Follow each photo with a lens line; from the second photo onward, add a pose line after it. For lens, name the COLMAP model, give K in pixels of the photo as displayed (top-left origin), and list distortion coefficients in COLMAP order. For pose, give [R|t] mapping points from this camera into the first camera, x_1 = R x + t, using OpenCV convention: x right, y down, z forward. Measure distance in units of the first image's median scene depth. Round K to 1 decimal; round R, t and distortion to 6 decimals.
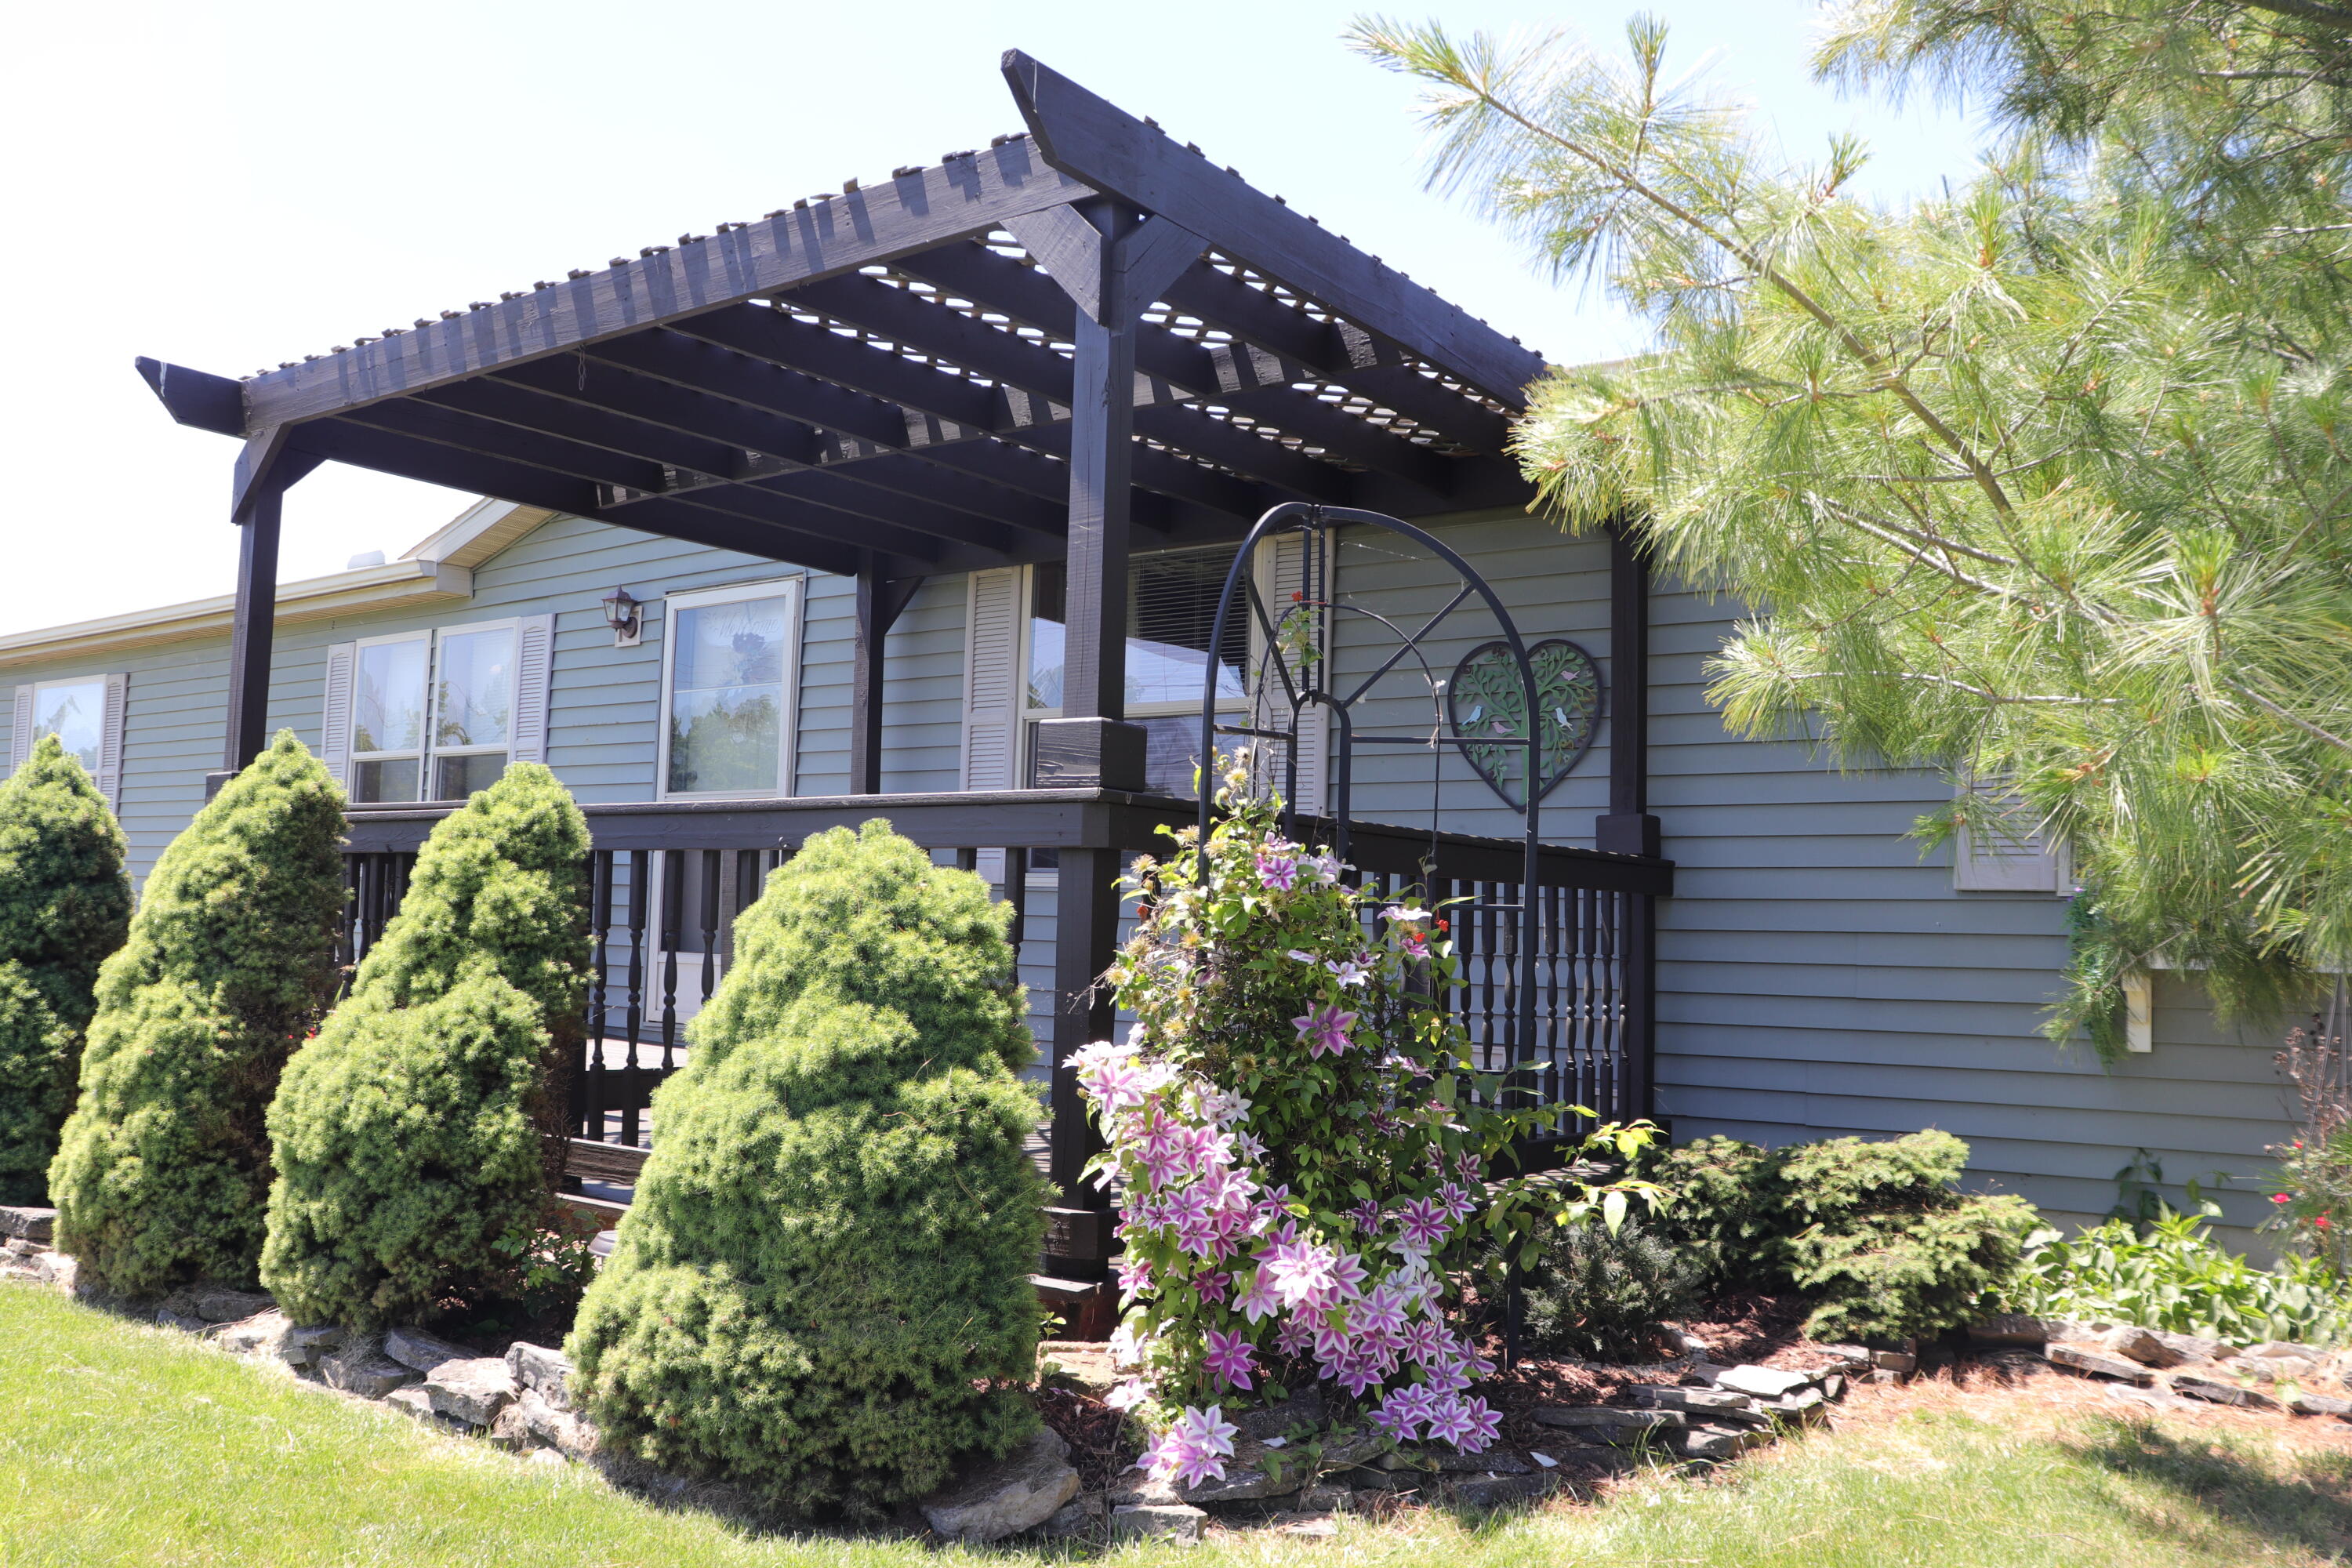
lens RADIAL K [[2030.3, 0, 1169.9], [0, 2030.3, 843.5], [0, 0, 1]] dist [-0.181117, 0.182390]
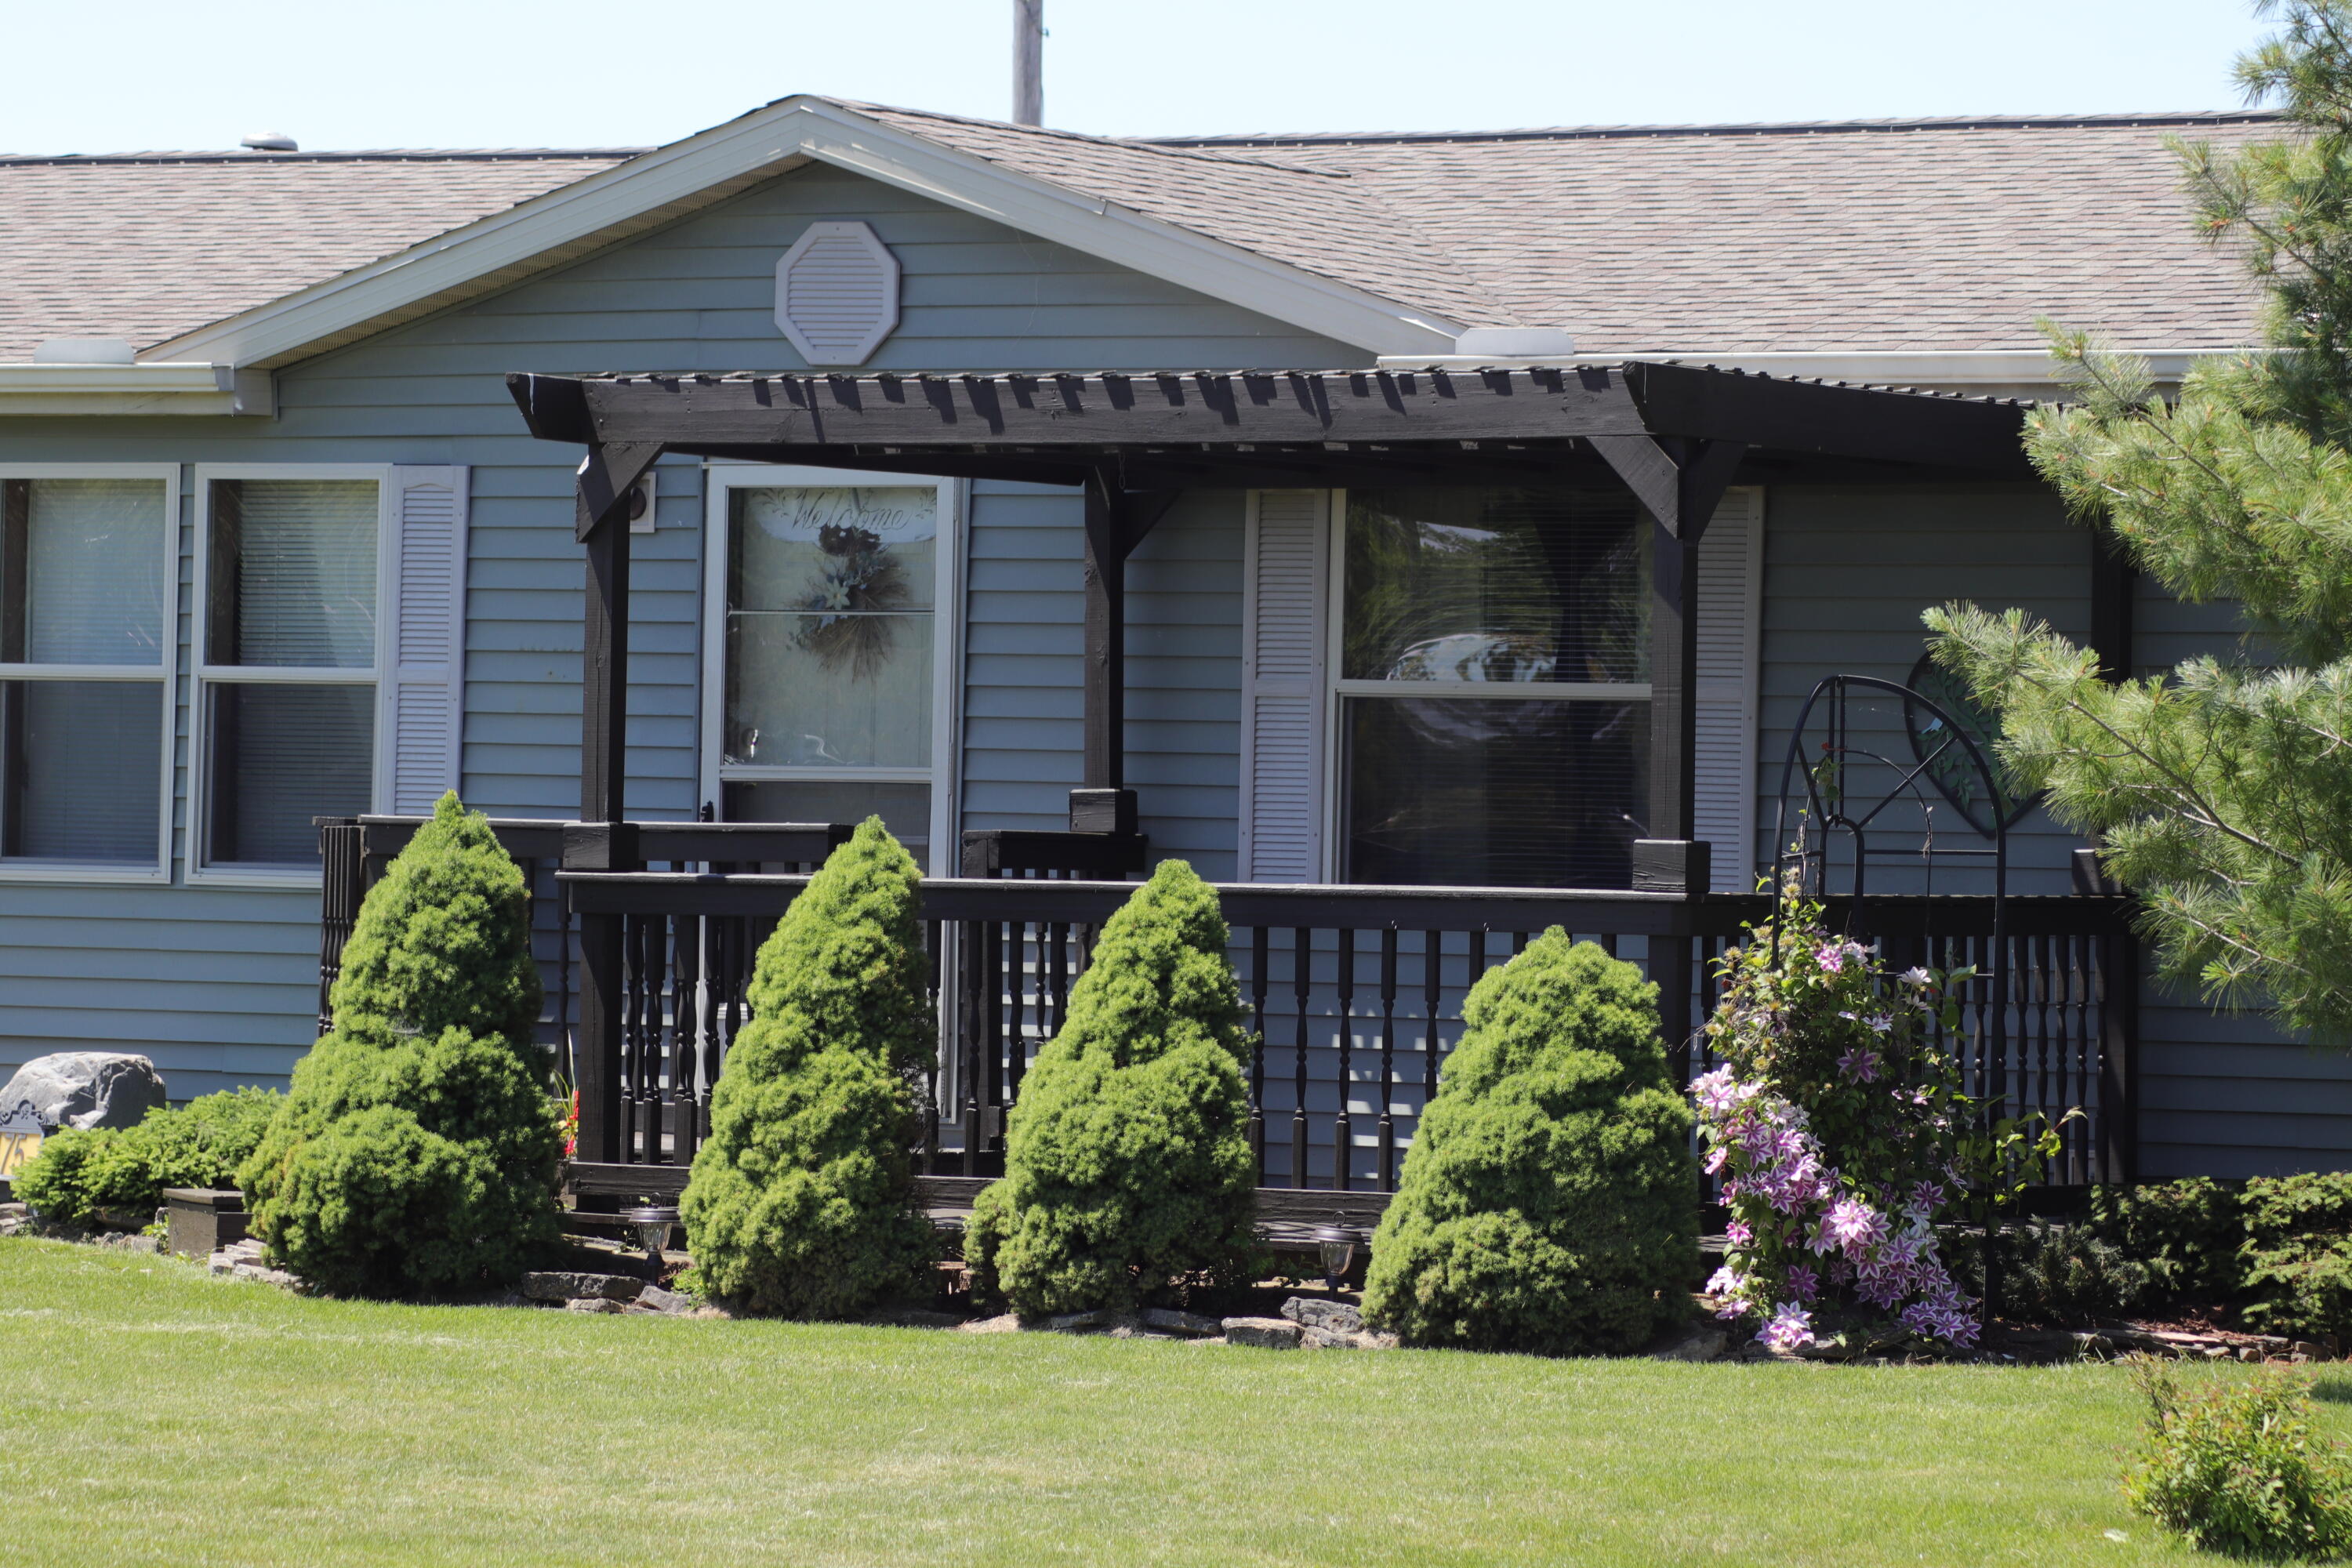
lens RADIAL K [[10420.3, 0, 1176.0], [0, 10420.3, 784.0], [0, 0, 1]] dist [-0.561925, 51.414129]
pose [[0.995514, -0.010037, 0.094085, -1.137645], [0.005997, 0.999052, 0.043119, -0.445355], [-0.094429, -0.042362, 0.994630, -6.528946]]
